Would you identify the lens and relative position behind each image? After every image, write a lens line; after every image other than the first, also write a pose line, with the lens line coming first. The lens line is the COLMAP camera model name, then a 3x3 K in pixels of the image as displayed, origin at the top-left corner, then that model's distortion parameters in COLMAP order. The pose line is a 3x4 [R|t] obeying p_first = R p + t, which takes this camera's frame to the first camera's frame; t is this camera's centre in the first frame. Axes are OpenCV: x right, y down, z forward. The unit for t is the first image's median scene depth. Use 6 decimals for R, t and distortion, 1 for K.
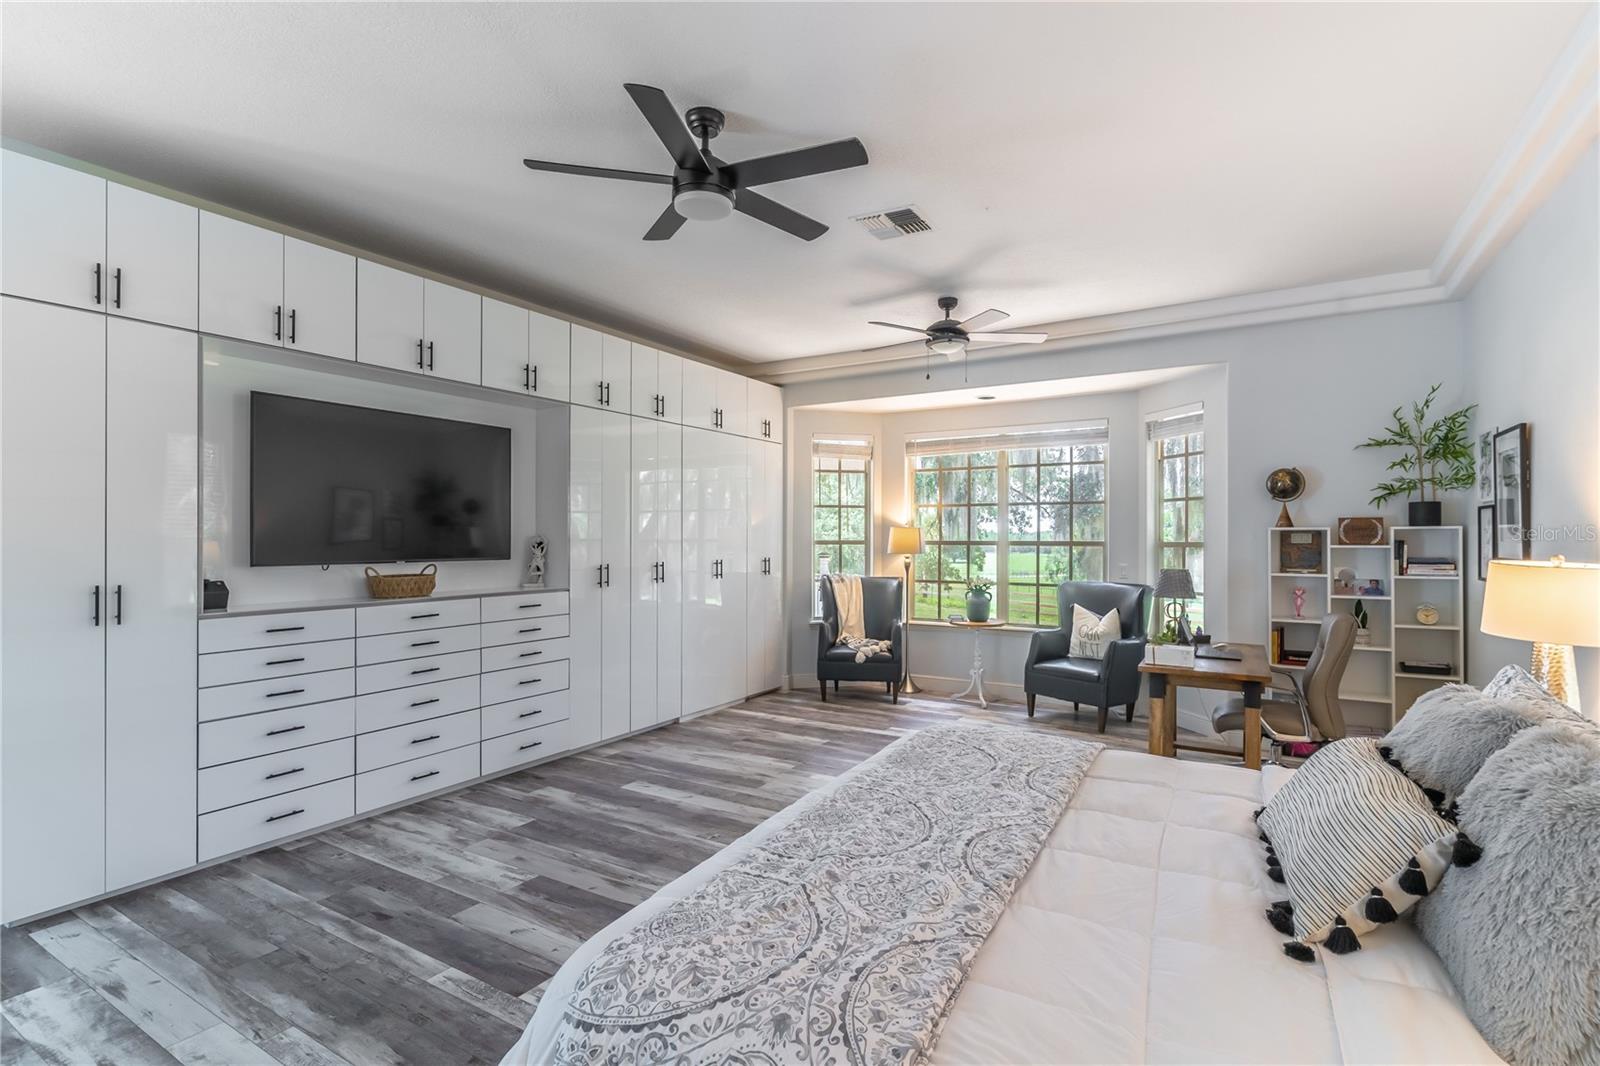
lens RADIAL K [[762.8, 0, 800.0], [0, 762.8, 533.0], [0, 0, 1]] dist [0.002442, 0.000714]
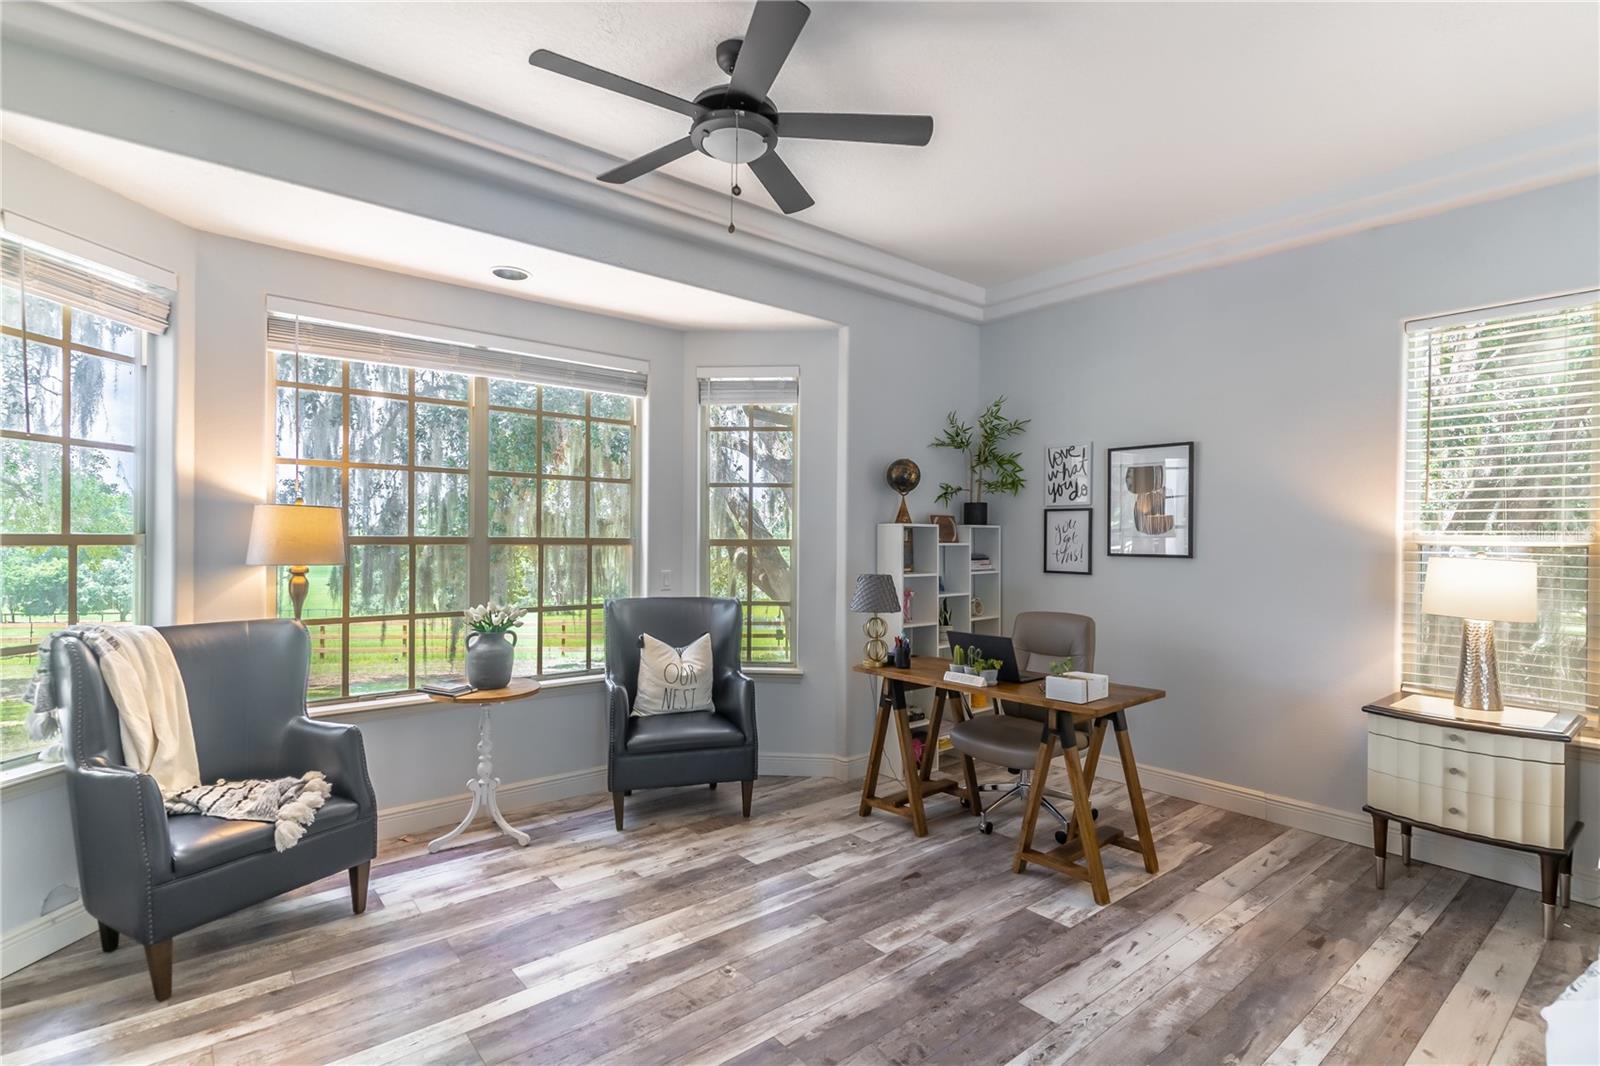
lens RADIAL K [[762.8, 0, 800.0], [0, 762.8, 533.0], [0, 0, 1]] dist [0.002442, 0.000714]
pose [[0.321923, 0.007149, 0.946739, -0.207180], [-0.012067, 0.999921, -0.003447, 0.006665], [-0.946689, -0.010314, 0.321984, 0.629702]]
